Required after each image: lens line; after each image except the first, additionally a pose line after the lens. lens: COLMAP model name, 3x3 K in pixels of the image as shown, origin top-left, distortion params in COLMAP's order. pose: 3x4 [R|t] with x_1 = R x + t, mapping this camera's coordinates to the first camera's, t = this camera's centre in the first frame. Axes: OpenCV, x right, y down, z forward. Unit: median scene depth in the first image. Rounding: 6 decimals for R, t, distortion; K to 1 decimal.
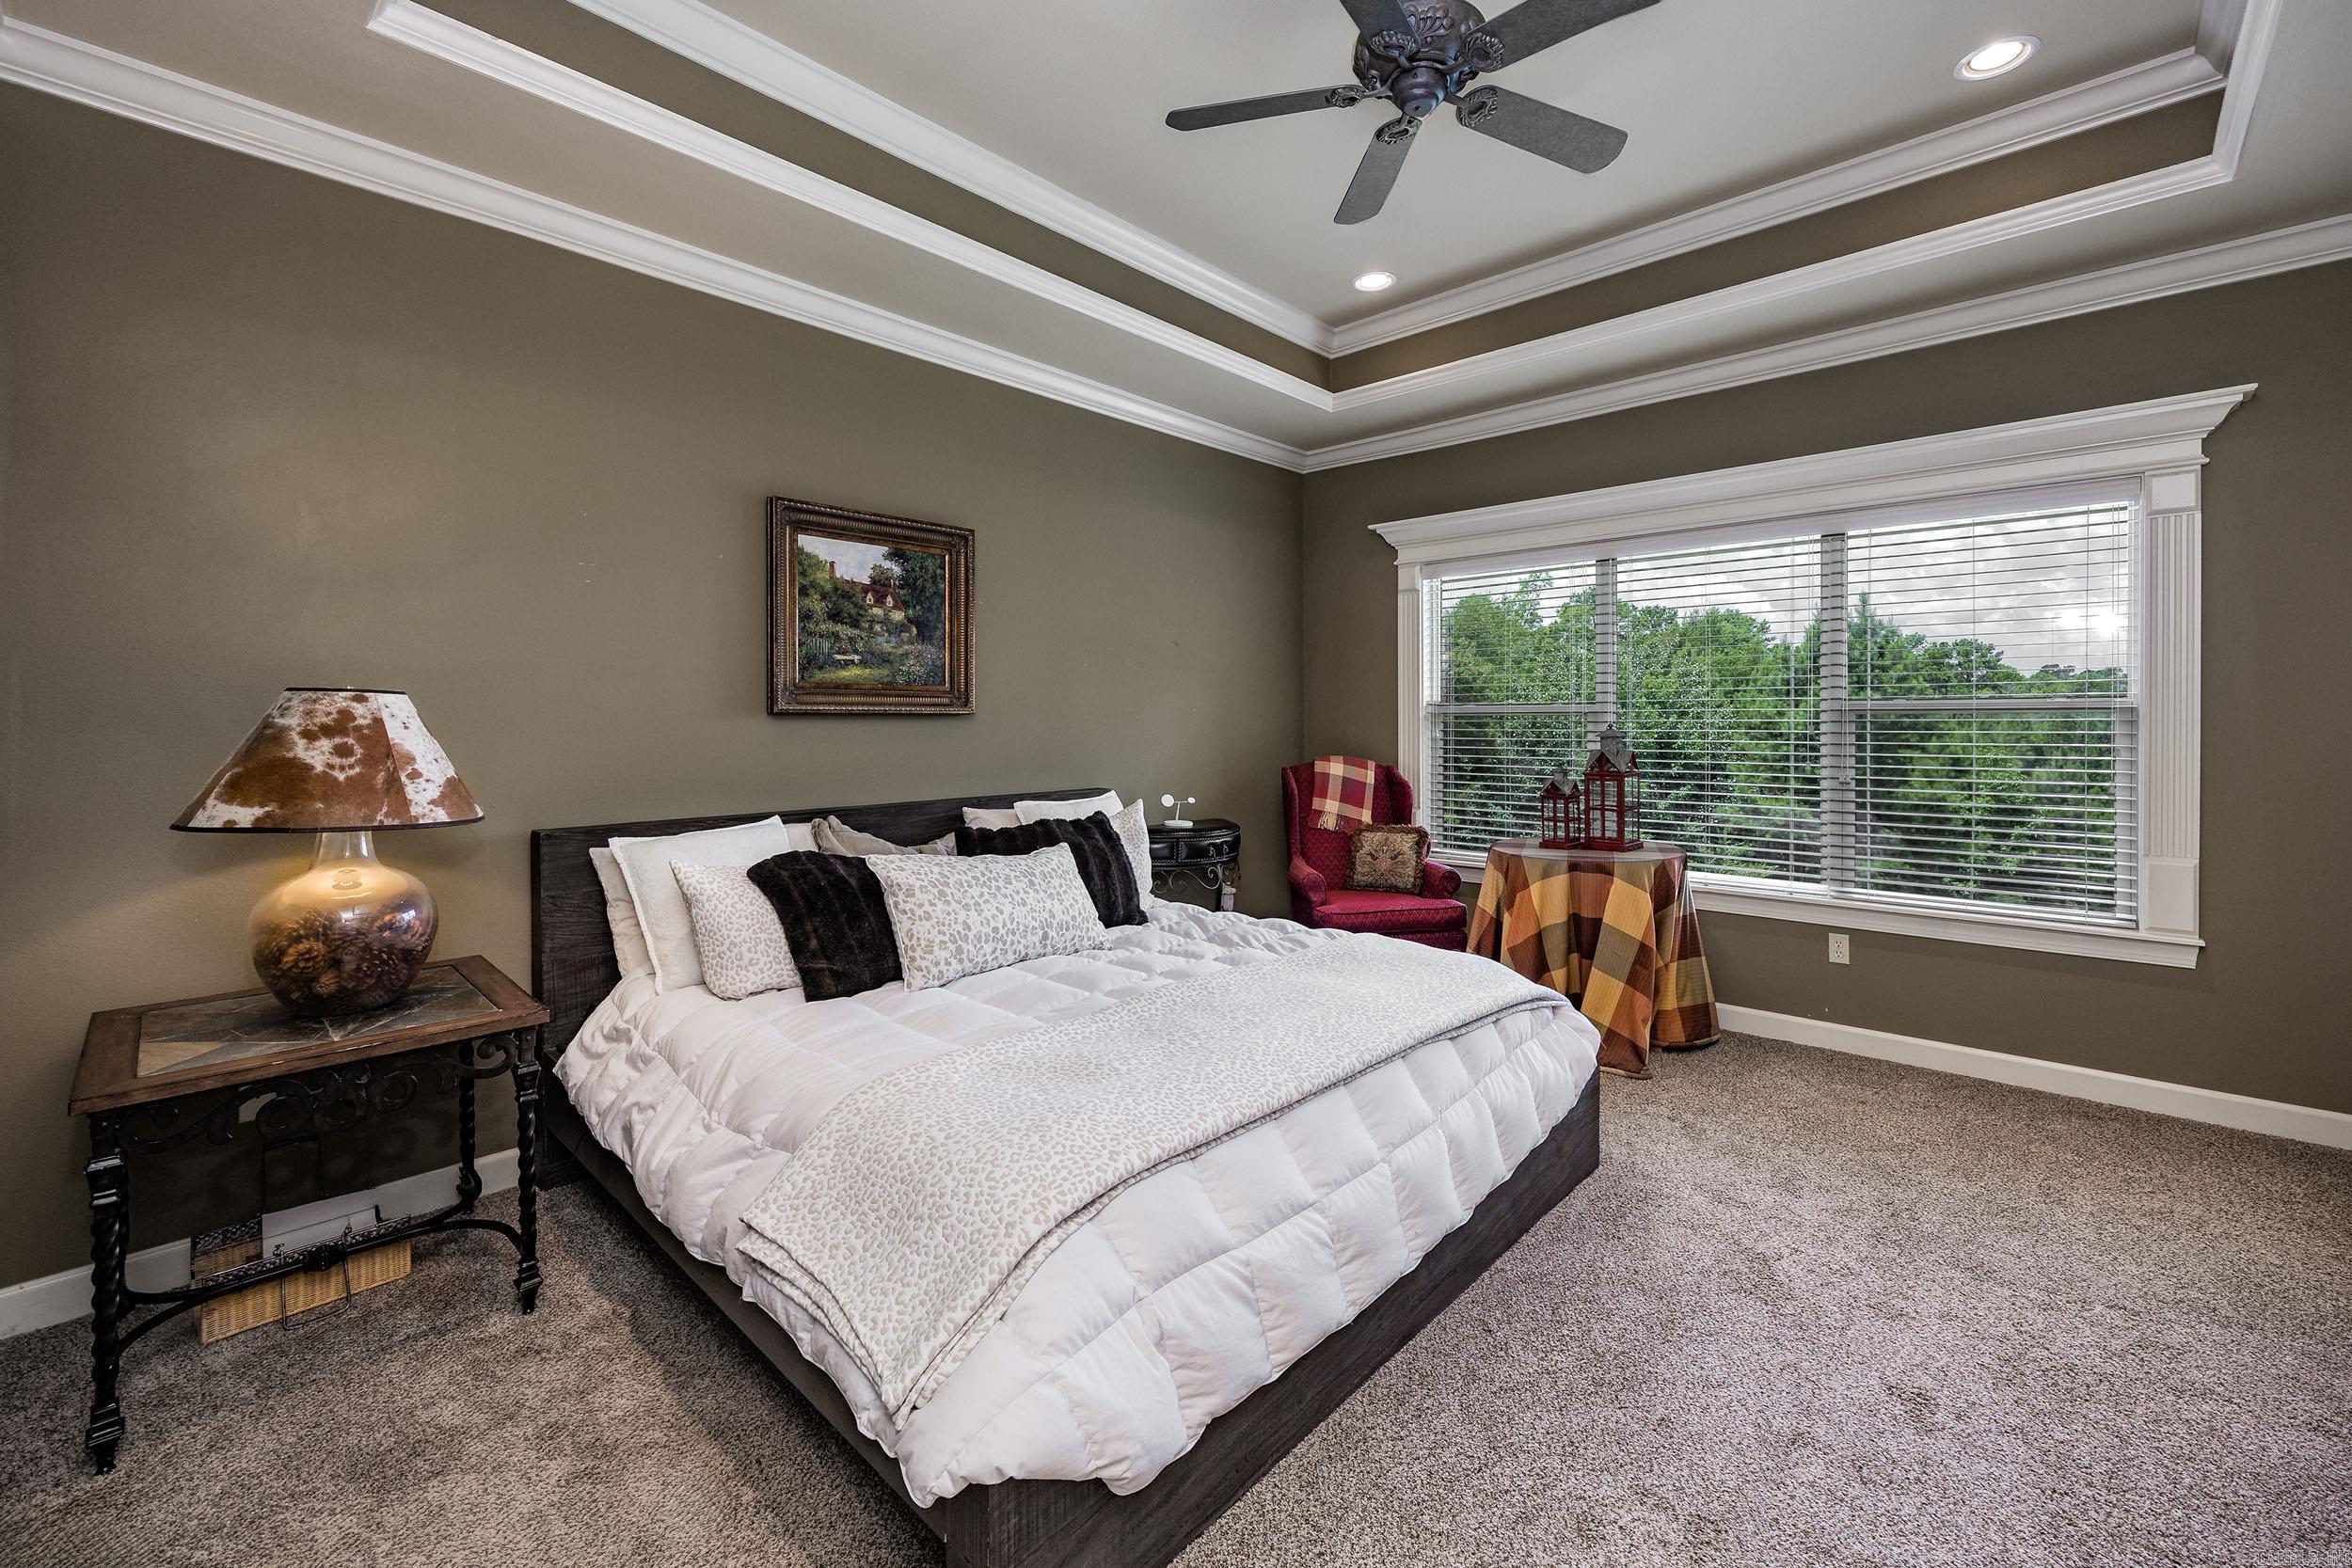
lens RADIAL K [[956.6, 0, 1233.7], [0, 956.6, 722.9], [0, 0, 1]] dist [-0.003235, -0.001216]
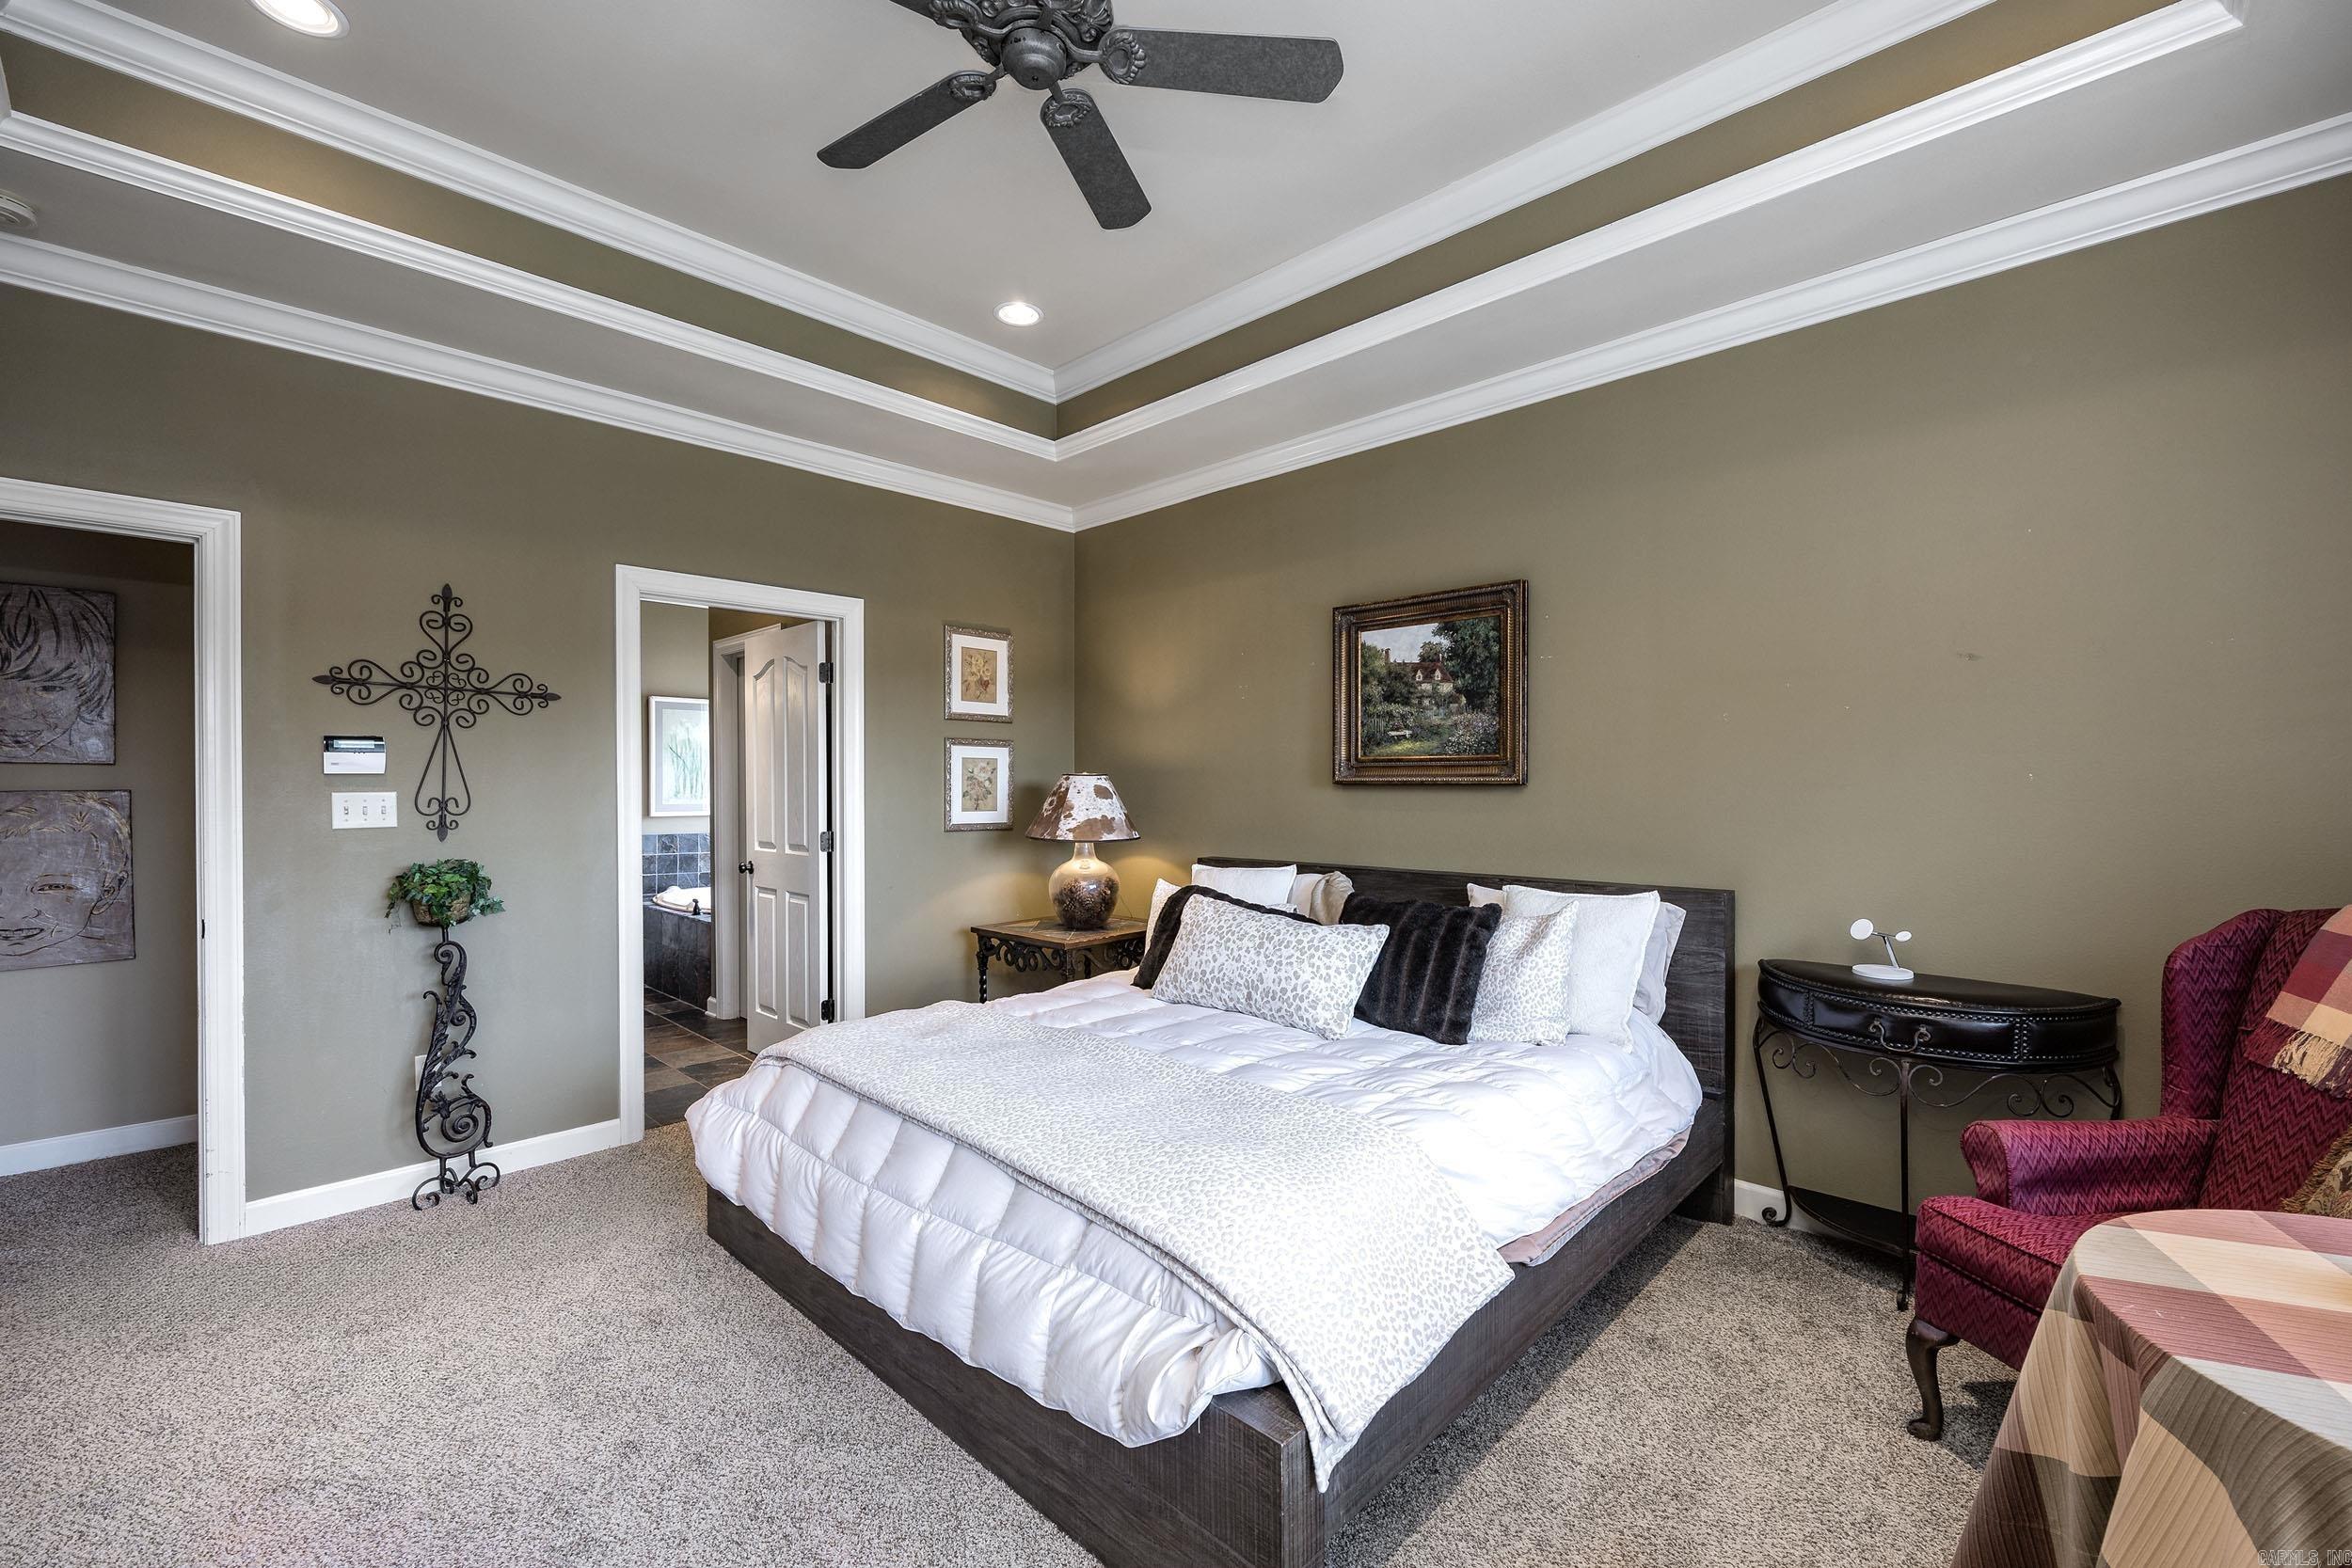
lens RADIAL K [[956.6, 0, 1179.8], [0, 956.6, 784.9], [0, 0, 1]] dist [-0.003235, -0.001216]
pose [[-0.029829, -0.000309, -0.999555, 0.694180], [-0.007046, 0.999975, -0.000099, -0.007172], [0.999530, 0.007040, -0.029830, 0.772266]]
